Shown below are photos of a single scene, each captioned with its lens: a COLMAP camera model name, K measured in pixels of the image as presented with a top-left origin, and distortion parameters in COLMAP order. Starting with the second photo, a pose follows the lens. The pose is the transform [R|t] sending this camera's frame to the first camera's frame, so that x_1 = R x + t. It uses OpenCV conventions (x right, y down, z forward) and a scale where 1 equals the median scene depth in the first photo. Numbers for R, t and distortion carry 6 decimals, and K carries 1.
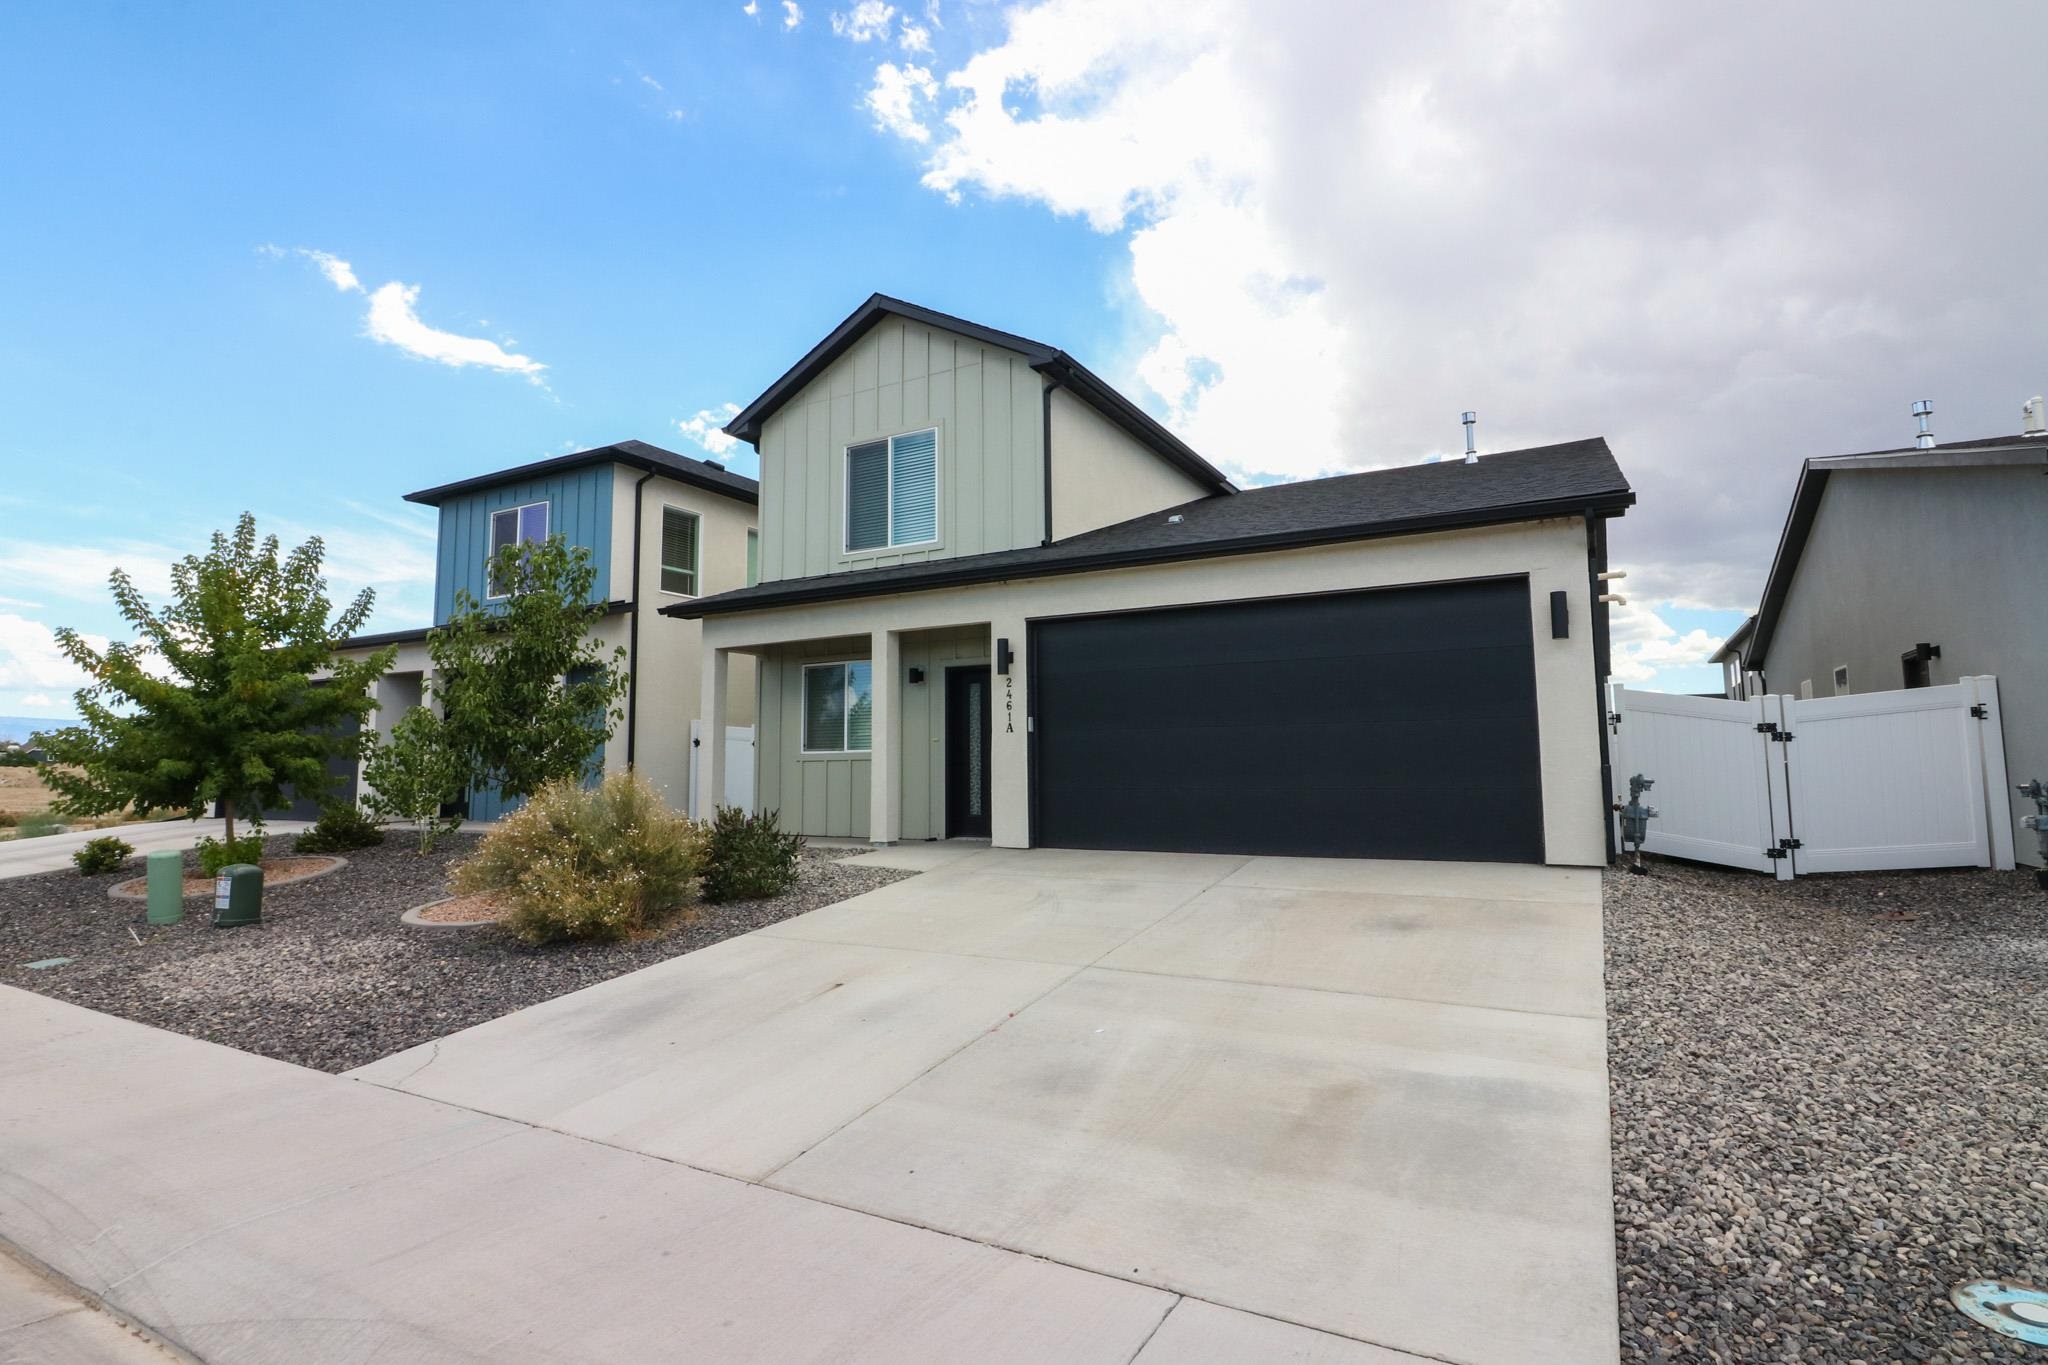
lens RADIAL K [[1022.6, 0, 1024.0], [0, 1022.6, 682.5], [0, 0, 1]] dist [0.001783, -0.000187]
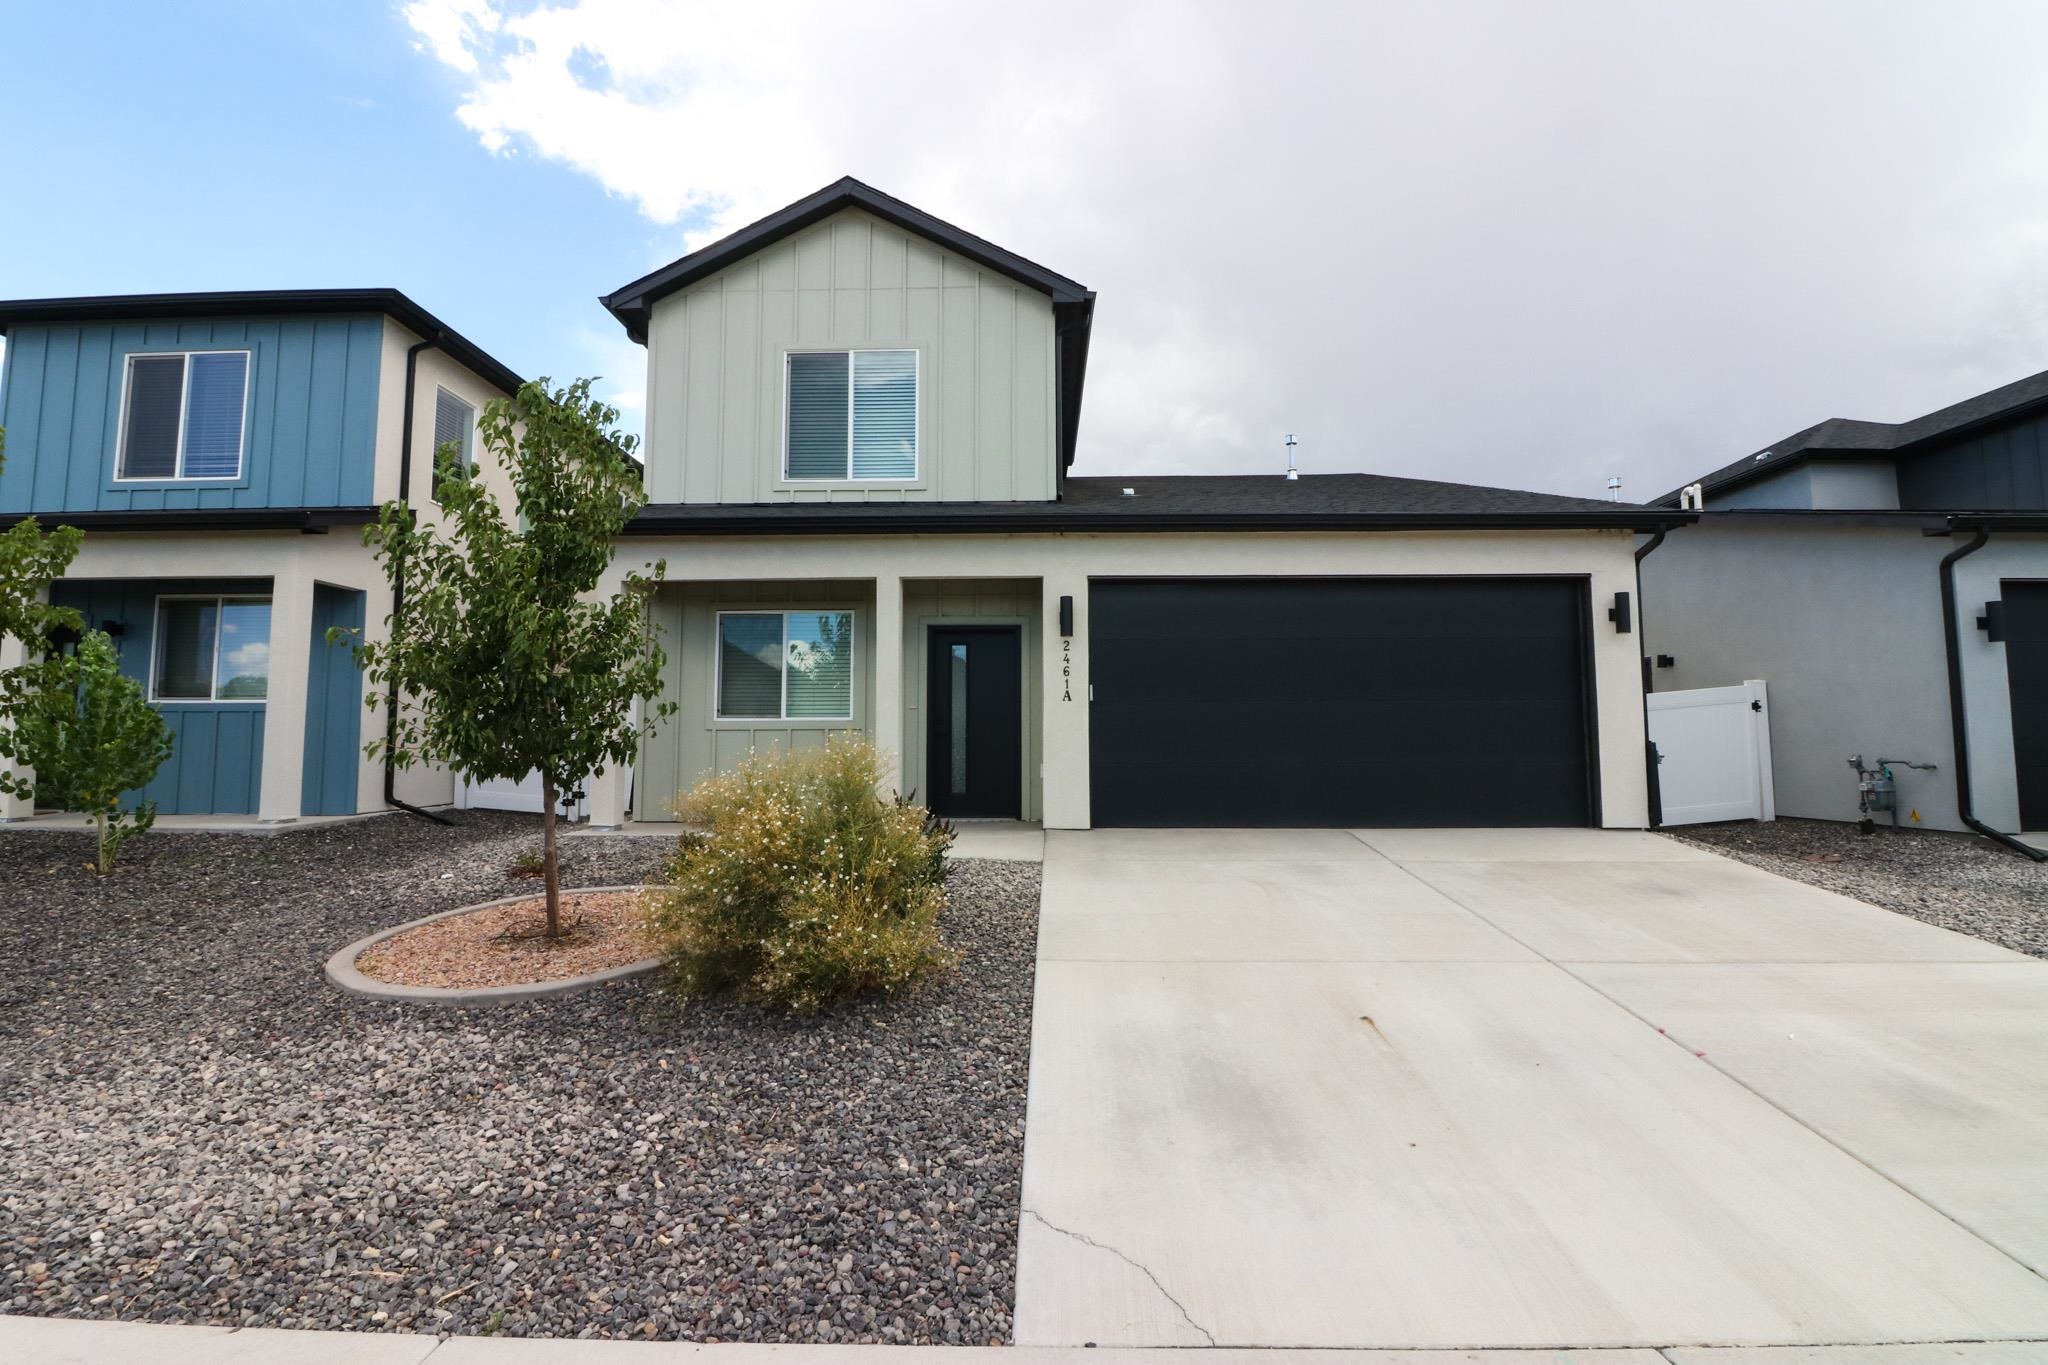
lens RADIAL K [[898.7, 0, 1024.0], [0, 898.7, 682.5], [0, 0, 1]] dist [-0.002873, 0.000065]
pose [[0.886505, 0.036729, 0.461259, -0.344323], [-0.048303, 0.998744, 0.013307, 0.019939], [-0.460191, -0.034077, 0.887166, 0.263469]]
